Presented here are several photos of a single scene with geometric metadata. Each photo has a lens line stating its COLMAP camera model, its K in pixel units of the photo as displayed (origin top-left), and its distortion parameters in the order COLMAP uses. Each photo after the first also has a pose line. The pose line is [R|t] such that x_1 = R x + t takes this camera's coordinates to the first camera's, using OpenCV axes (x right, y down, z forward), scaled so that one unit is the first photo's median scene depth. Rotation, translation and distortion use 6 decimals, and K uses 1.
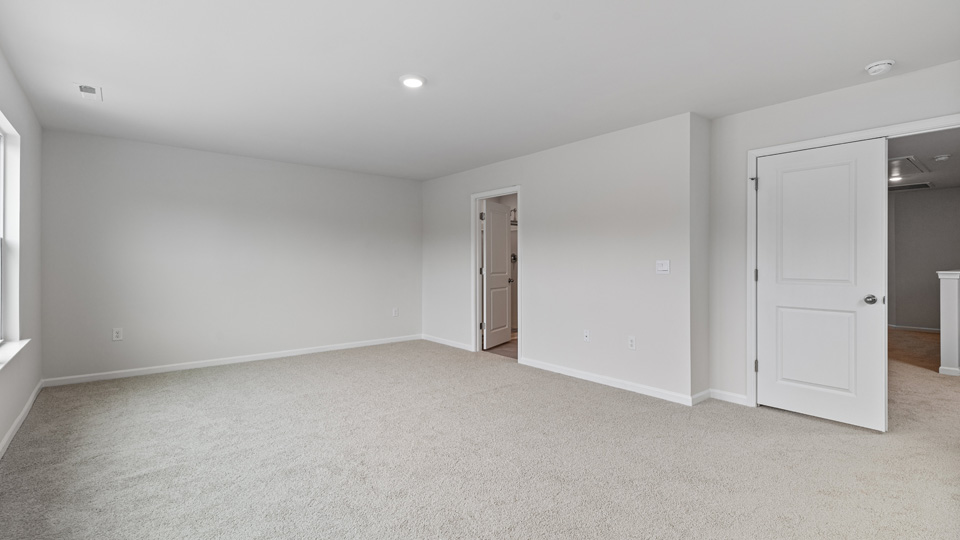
lens RADIAL K [[438.0, 0, 484.1], [0, 438.0, 272.7], [0, 0, 1]] dist [0.016132, -0.002295]
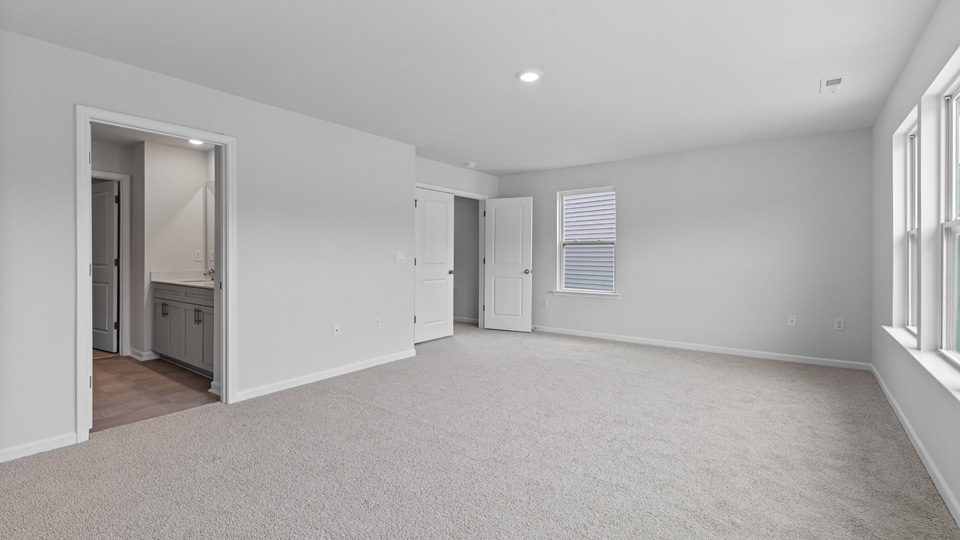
lens RADIAL K [[438.0, 0, 477.7], [0, 438.0, 261.0], [0, 0, 1]] dist [0.016132, -0.002295]
pose [[-0.223390, -0.012420, 0.974650, -0.892407], [0.019615, 0.999659, 0.017234, -0.018580], [-0.974532, 0.022968, -0.223070, 1.062278]]
